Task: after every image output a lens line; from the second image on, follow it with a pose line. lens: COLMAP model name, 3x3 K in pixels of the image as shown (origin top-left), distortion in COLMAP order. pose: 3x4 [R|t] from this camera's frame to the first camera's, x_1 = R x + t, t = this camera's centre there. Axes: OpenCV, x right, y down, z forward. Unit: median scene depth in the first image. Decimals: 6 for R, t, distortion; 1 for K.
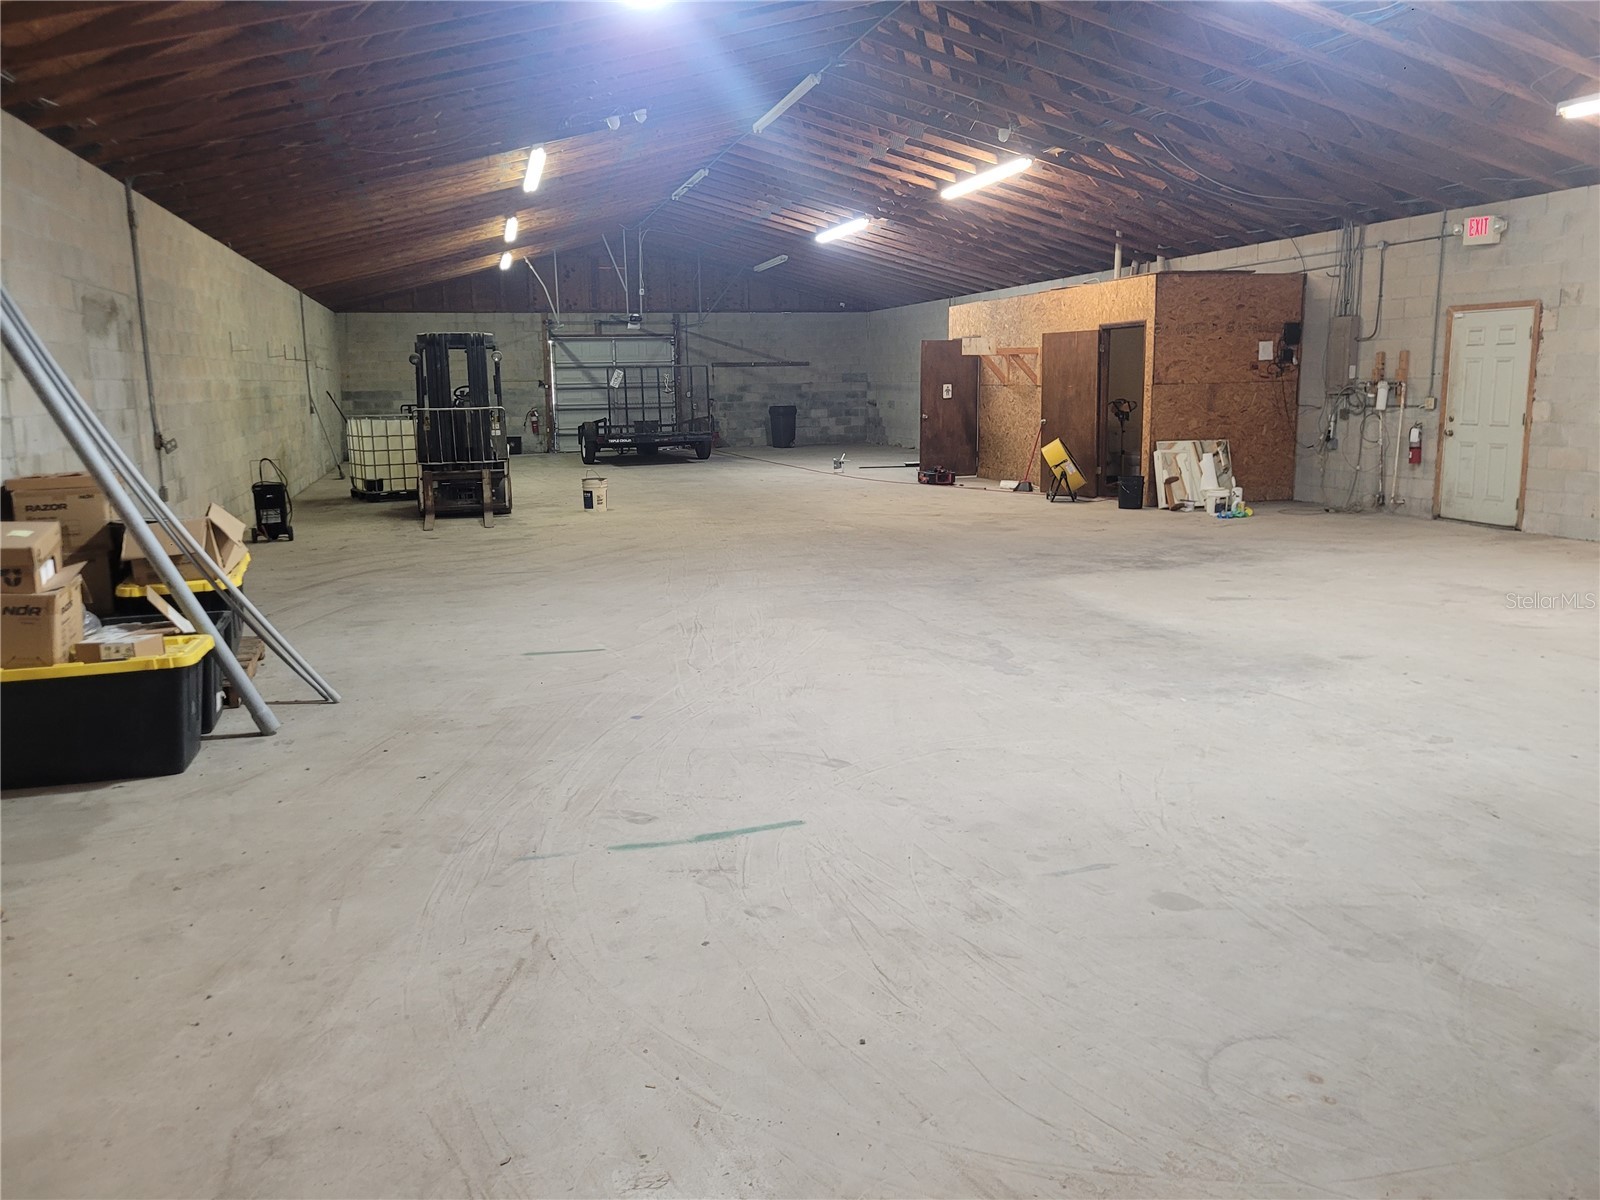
lens RADIAL K [[1199.1, 0, 791.1], [0, 1199.1, 563.3], [0, 0, 1]] dist [0.050836, -0.000804]
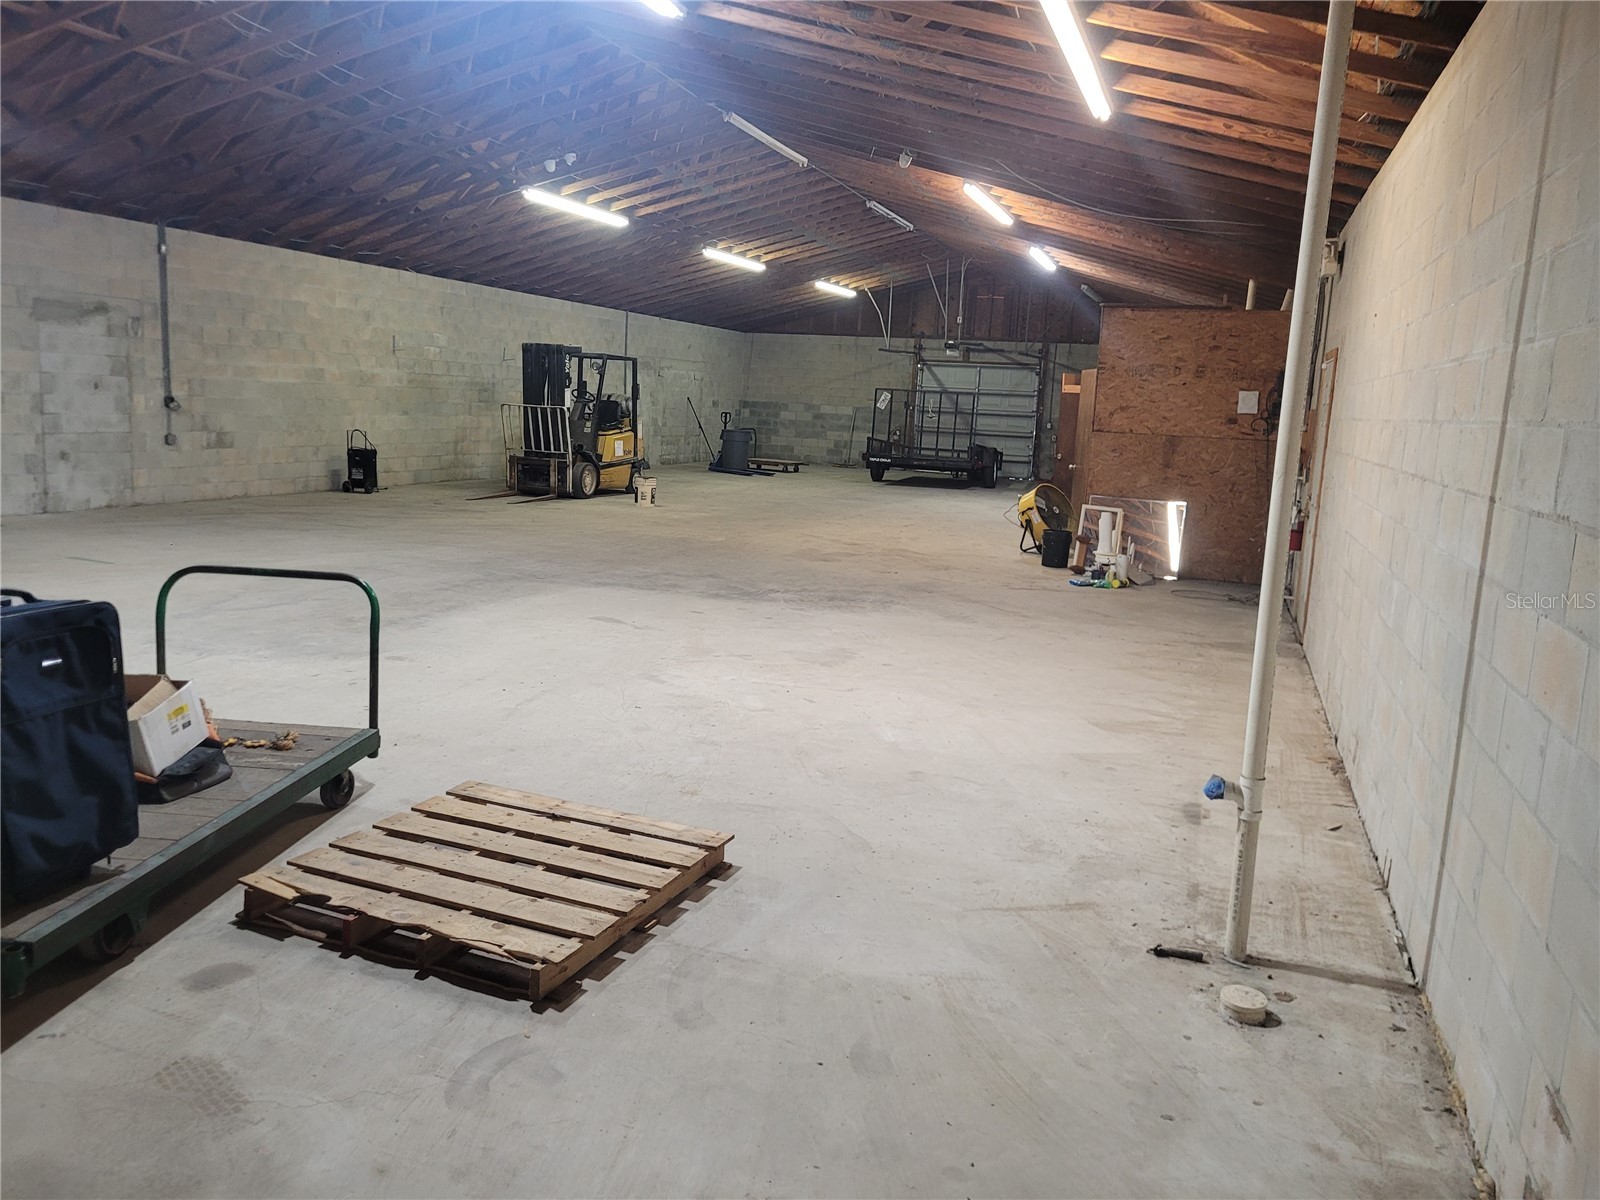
lens RADIAL K [[1199.1, 0, 791.1], [0, 1199.1, 563.3], [0, 0, 1]] dist [0.050836, -0.000804]
pose [[0.822686, 0.138939, -0.551256, 0.584924], [-0.152828, 0.988031, 0.020946, -0.035066], [0.547568, 0.067015, 0.834073, 0.140401]]
